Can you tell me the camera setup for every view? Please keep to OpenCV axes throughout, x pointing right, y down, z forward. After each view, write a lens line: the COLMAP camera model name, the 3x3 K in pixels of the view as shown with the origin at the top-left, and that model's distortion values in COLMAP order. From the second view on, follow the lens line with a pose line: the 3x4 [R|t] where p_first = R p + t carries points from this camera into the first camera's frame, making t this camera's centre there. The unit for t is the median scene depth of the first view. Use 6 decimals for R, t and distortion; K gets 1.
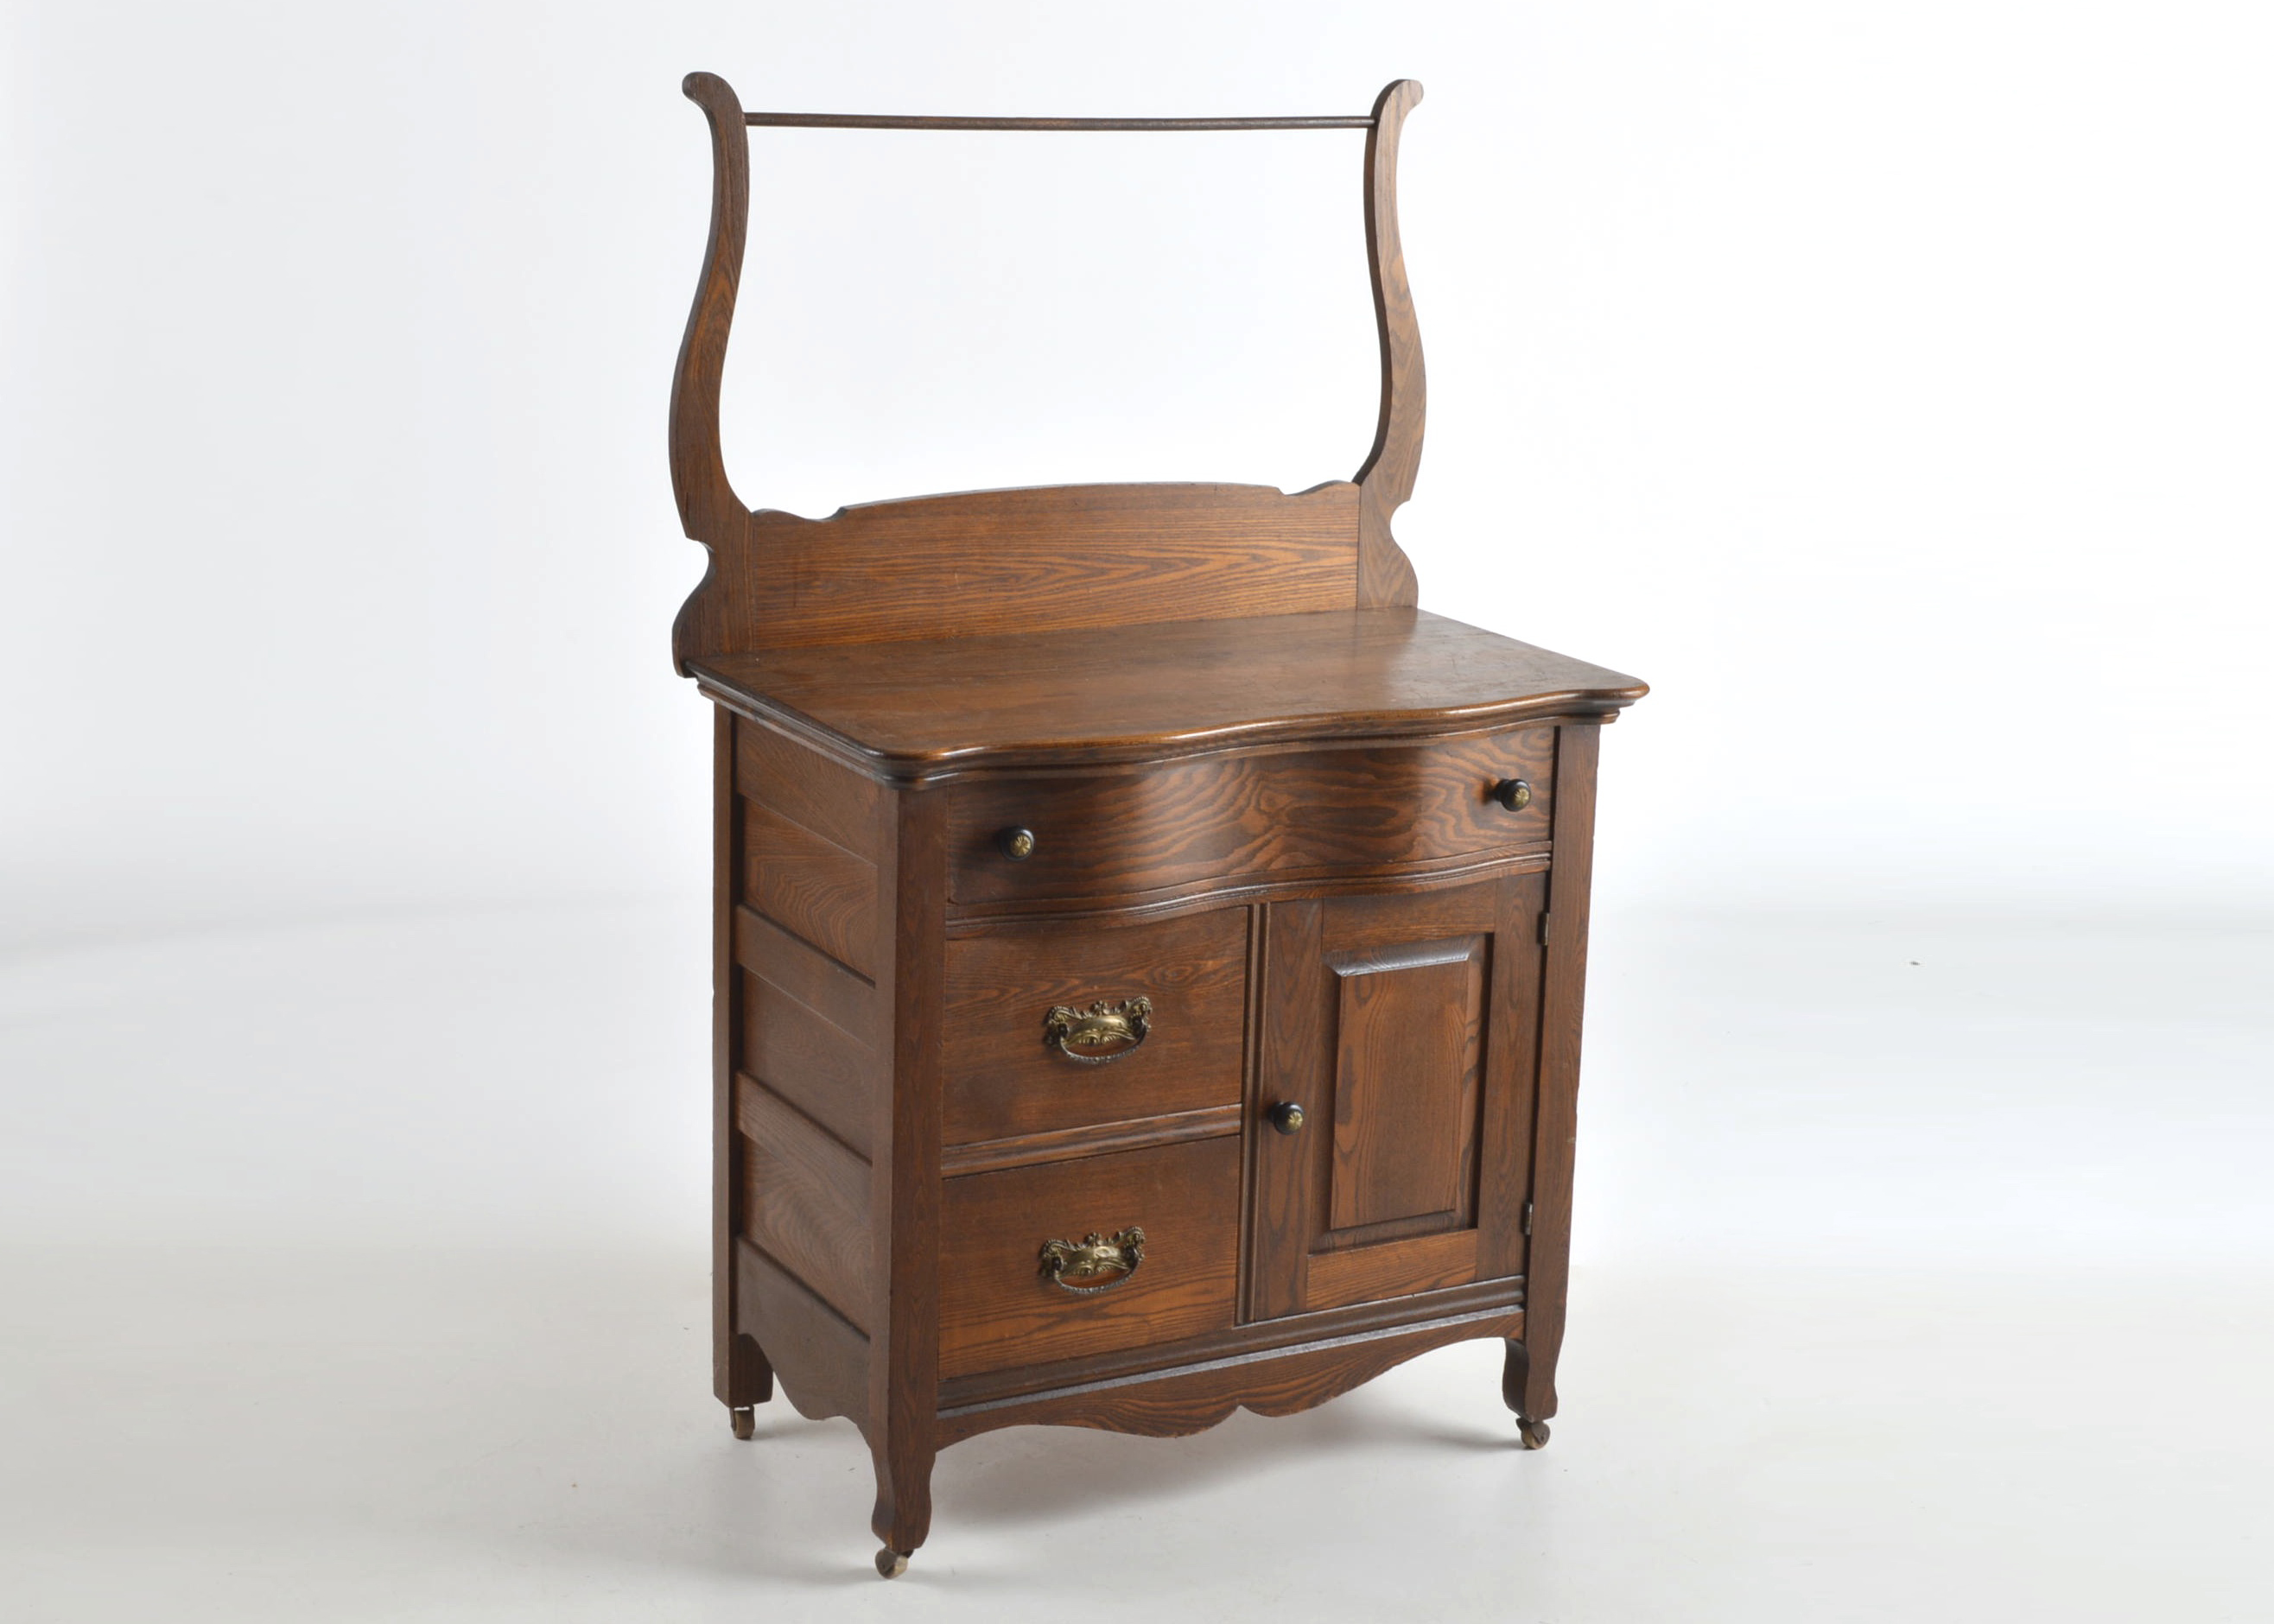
lens RADIAL K [[3790.9, 0, 1157.8], [0, 3790.9, 795.4], [0, 0, 1]] dist [-0.023147, 0.000000]
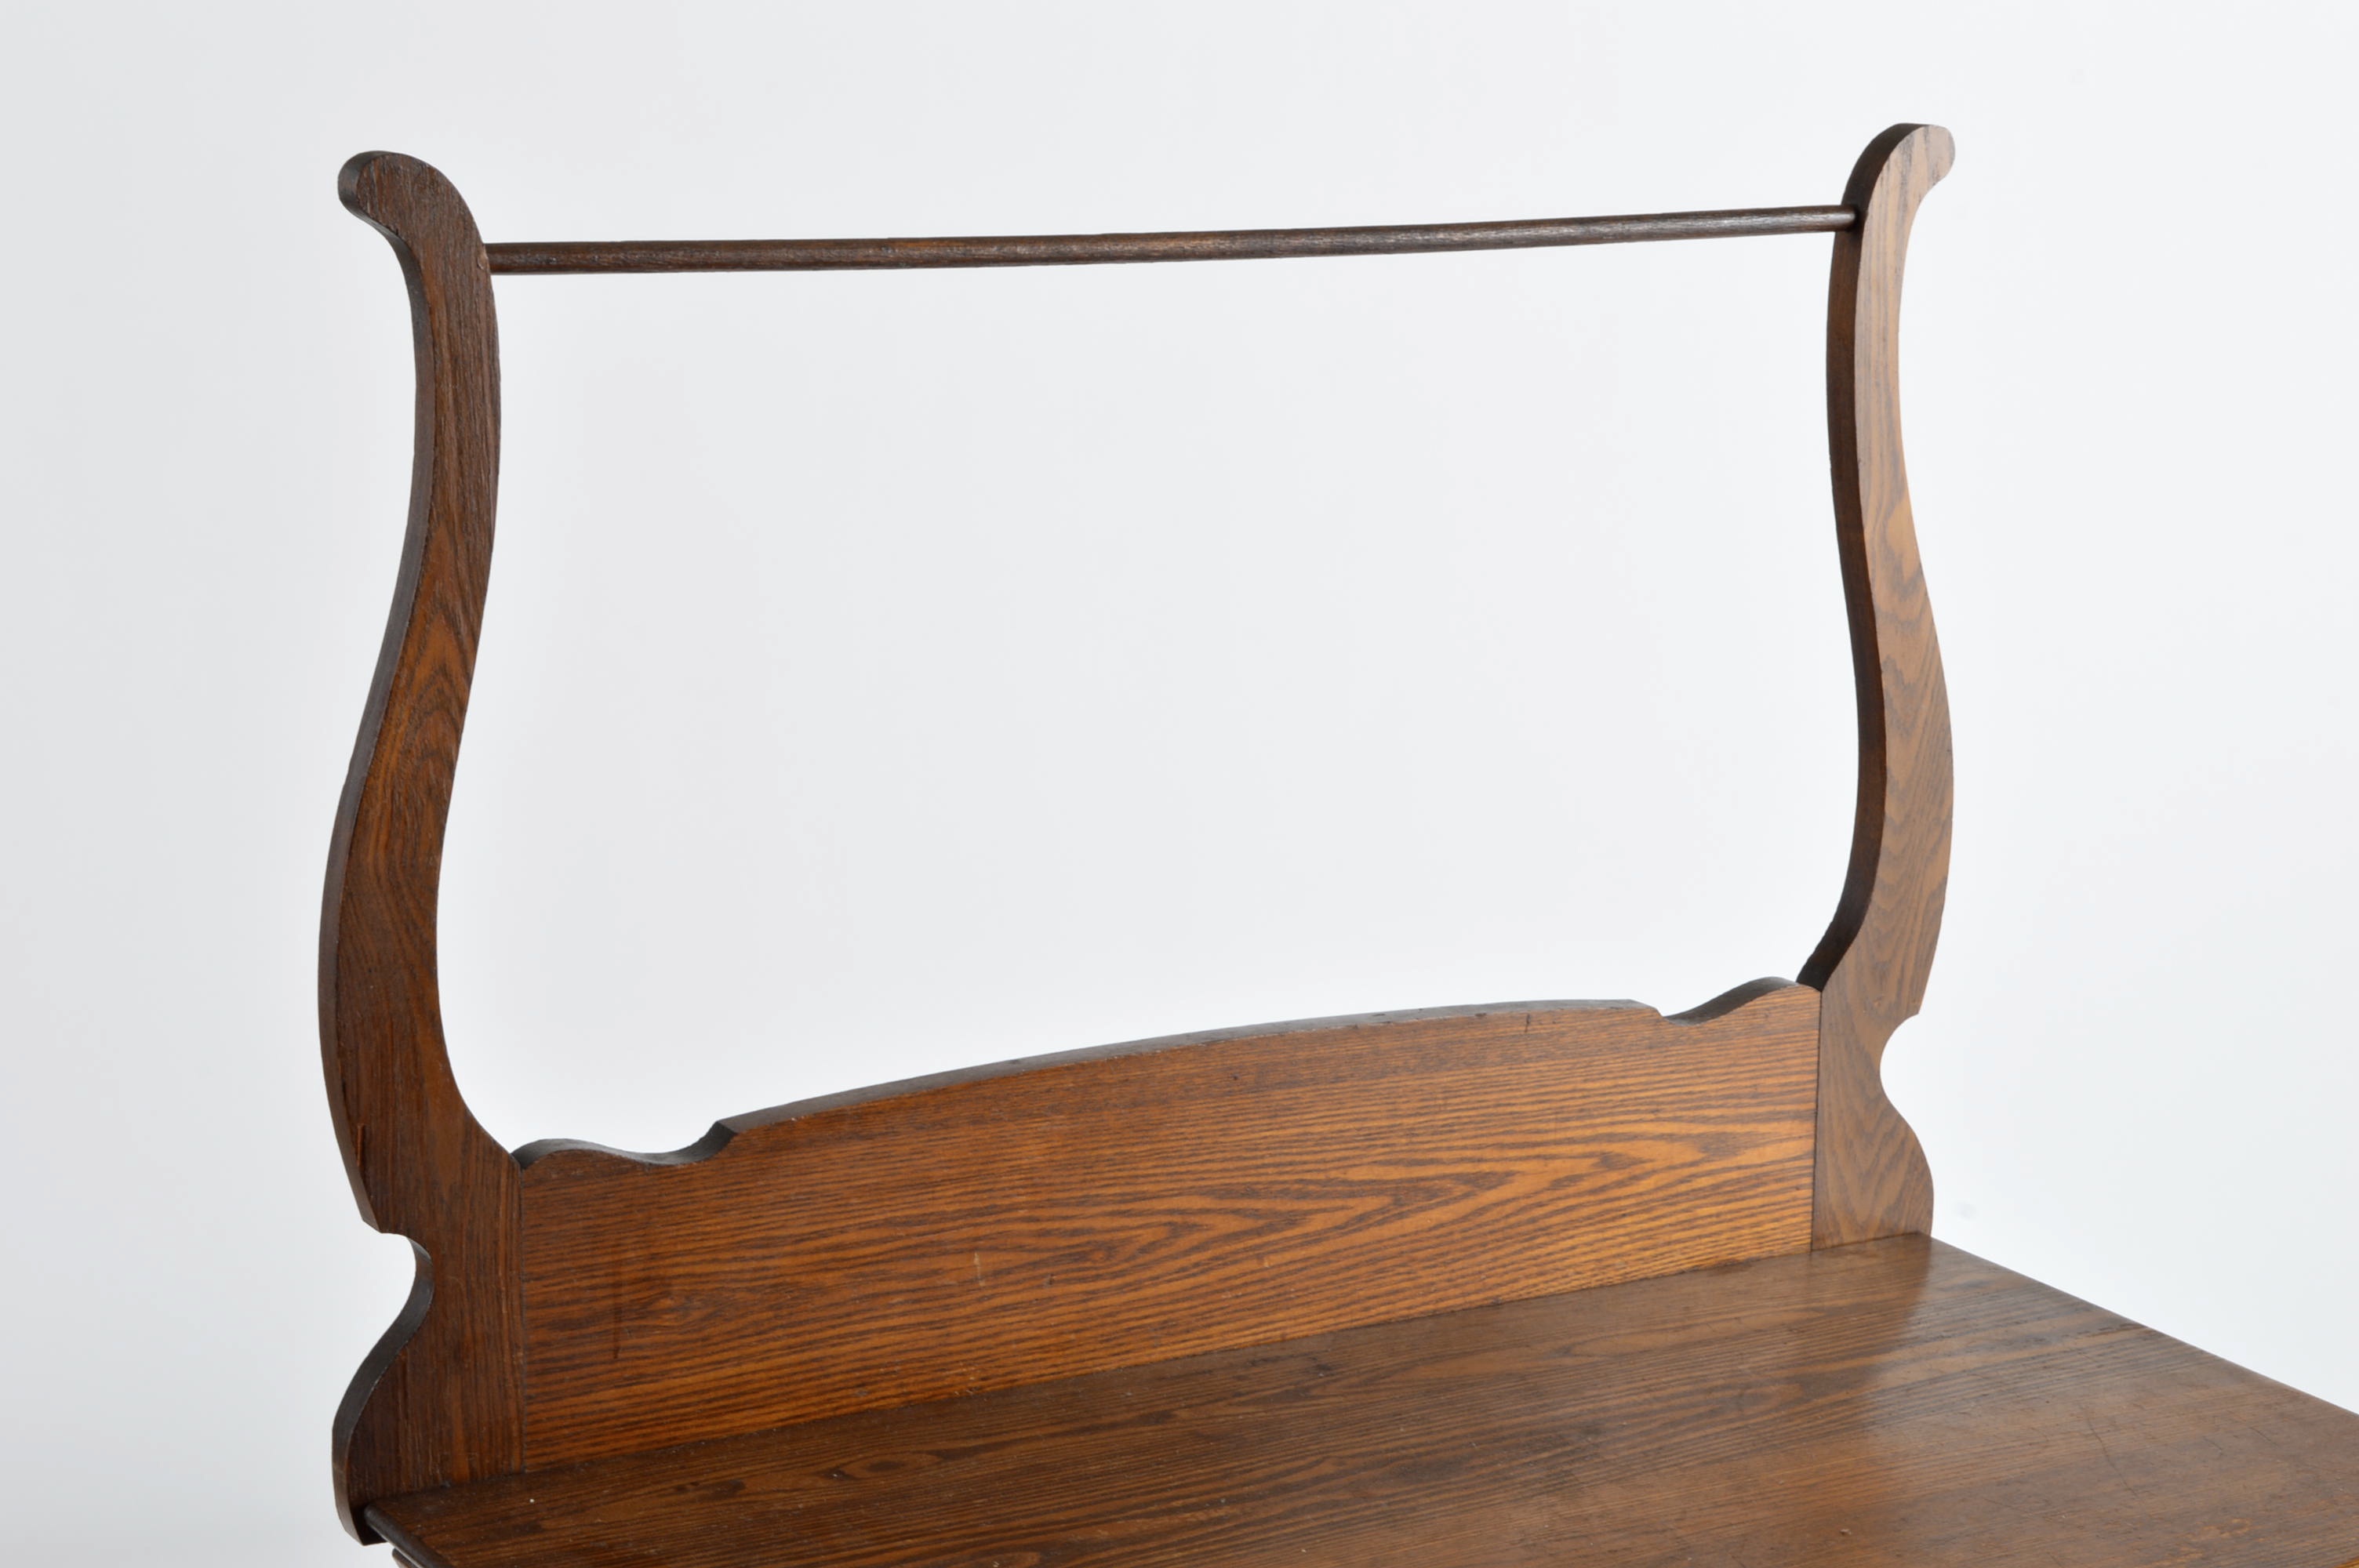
lens RADIAL K [[4813.8, 0, 1179.8], [0, 4813.8, 788.0], [0, 0, 1]] dist [0.041034, 0.000000]
pose [[0.999338, -0.013387, 0.033814, -0.048645], [0.013992, 0.999745, -0.017730, -0.104760], [-0.033568, 0.018191, 0.999271, 0.440667]]
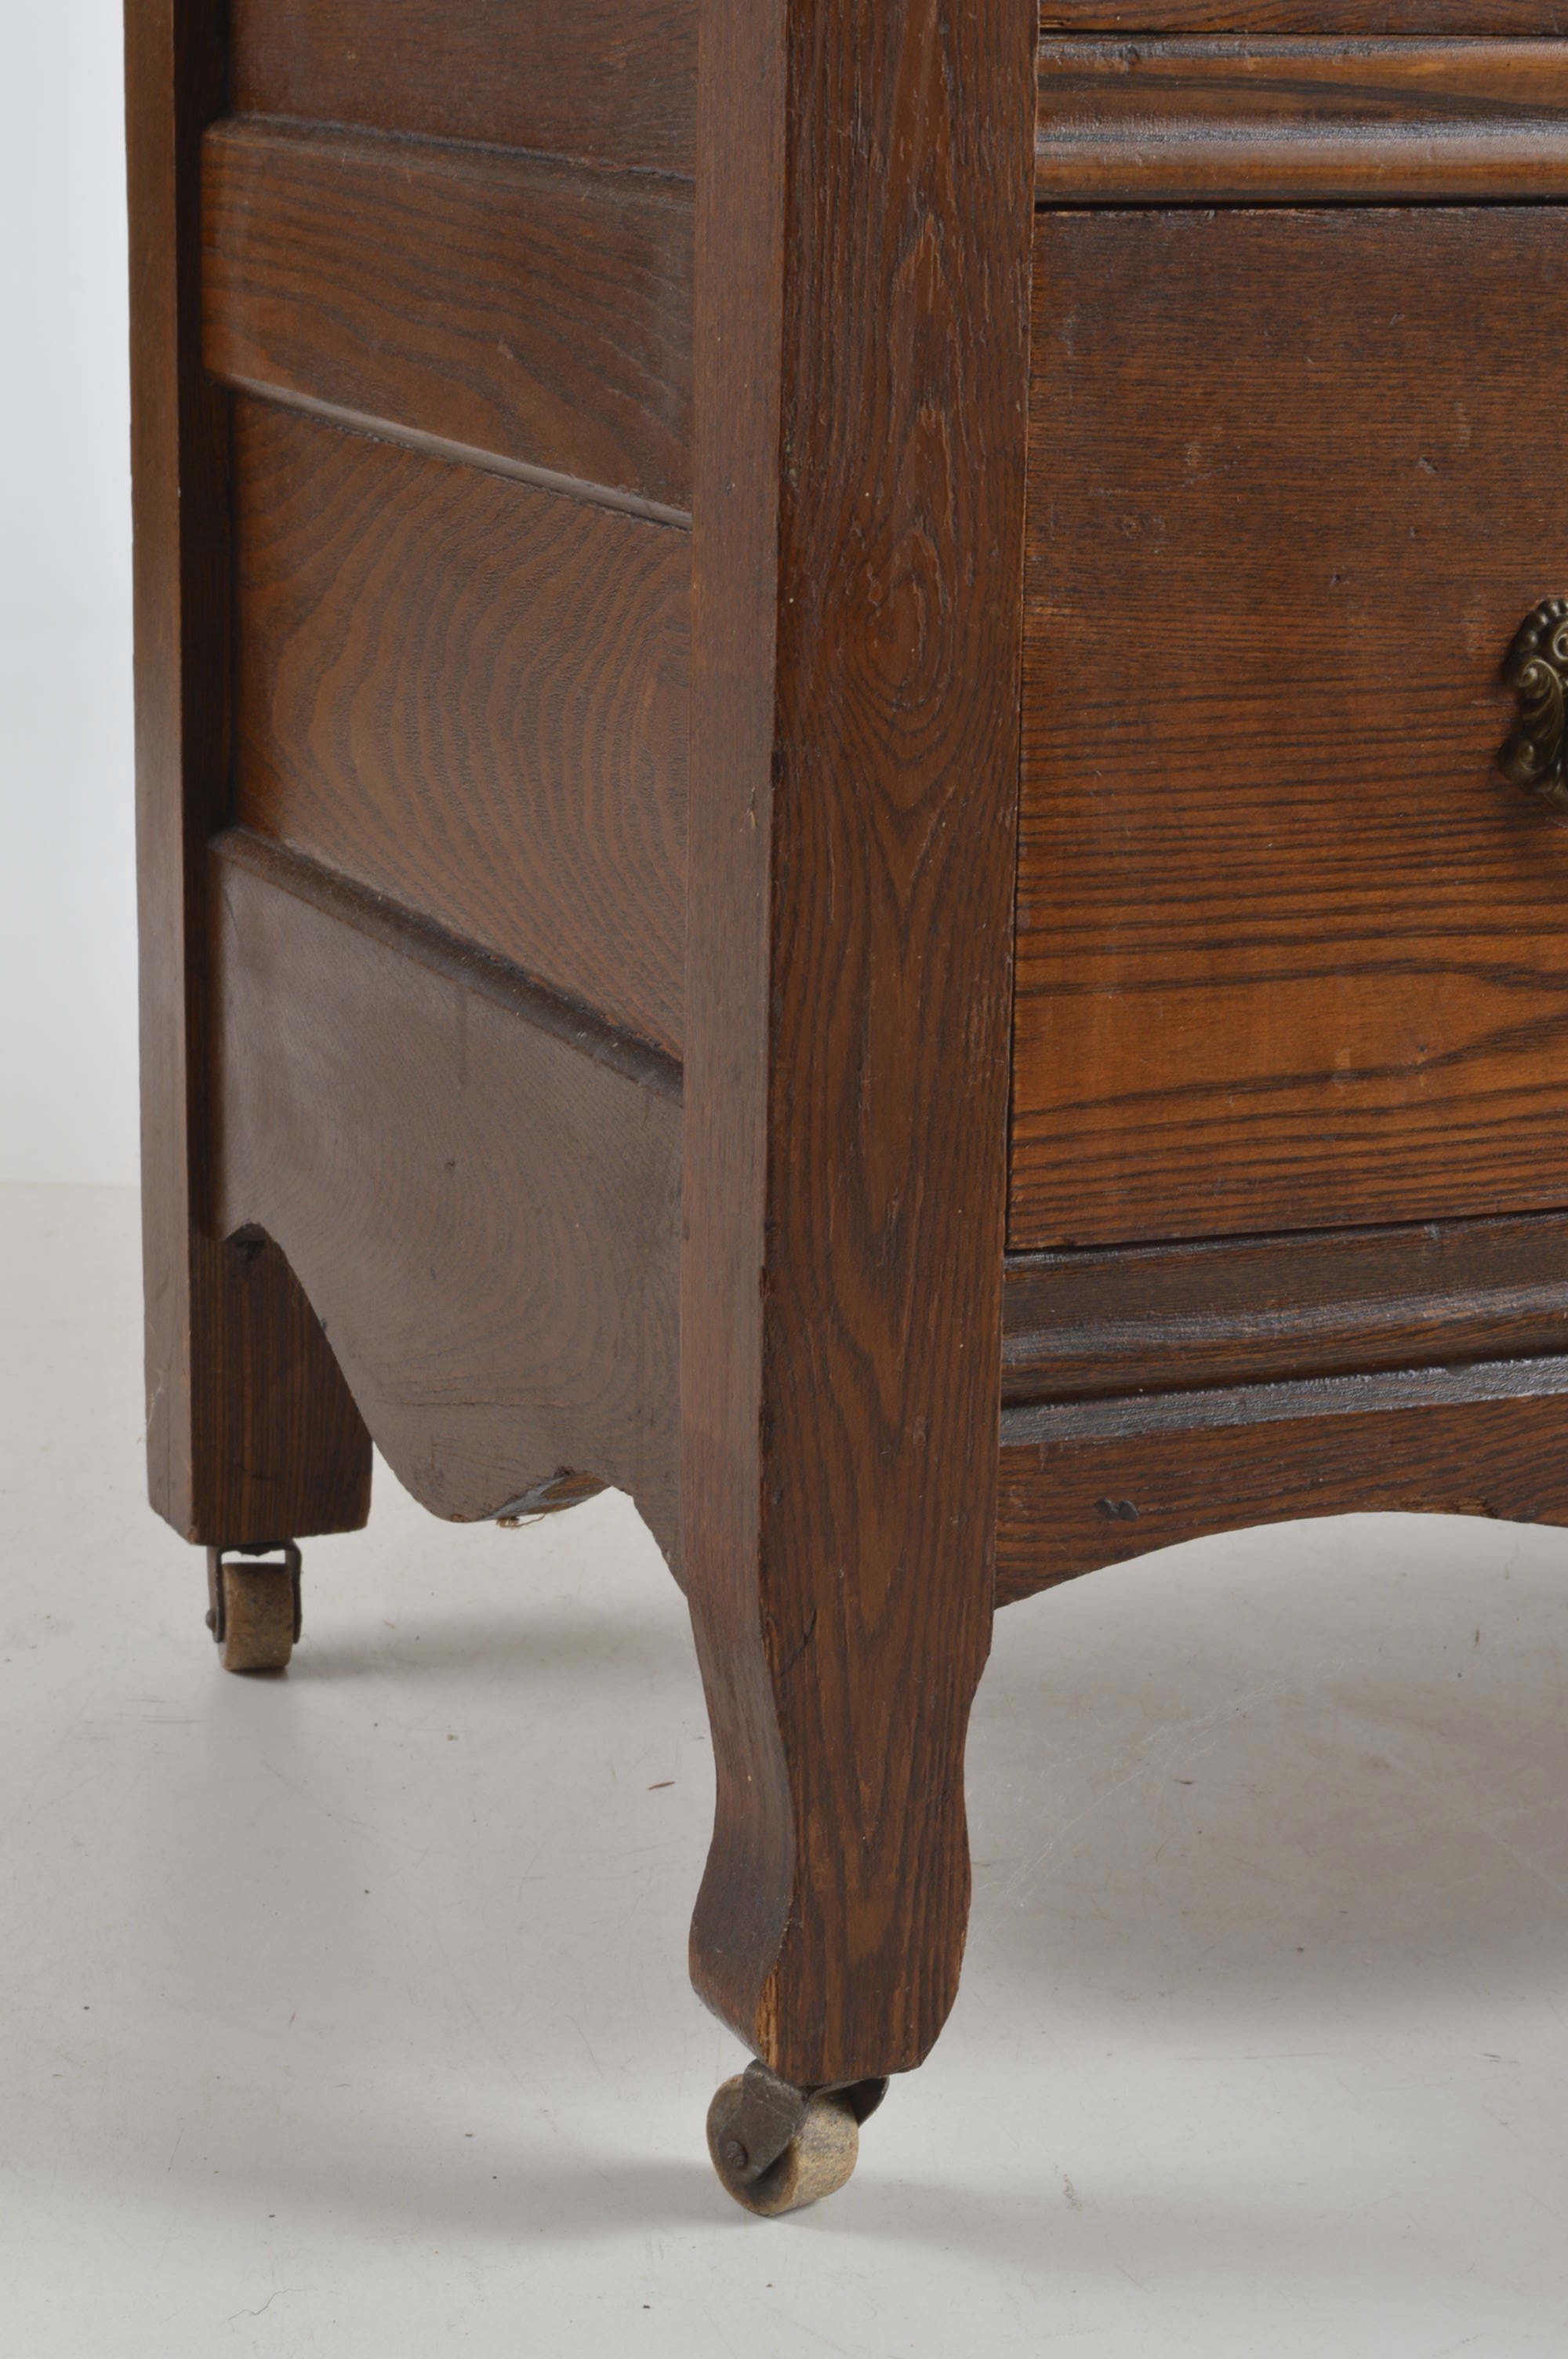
lens RADIAL K [[5310.2, 0, 784.1], [0, 5310.2, 1196.8], [0, 0, 1]] dist [0.027169, 0.000000]
pose [[0.993825, 0.012574, -0.110244, -0.036130], [-0.013418, 0.999886, -0.006914, 0.144964], [0.110144, 0.008351, 0.993881, 0.671469]]
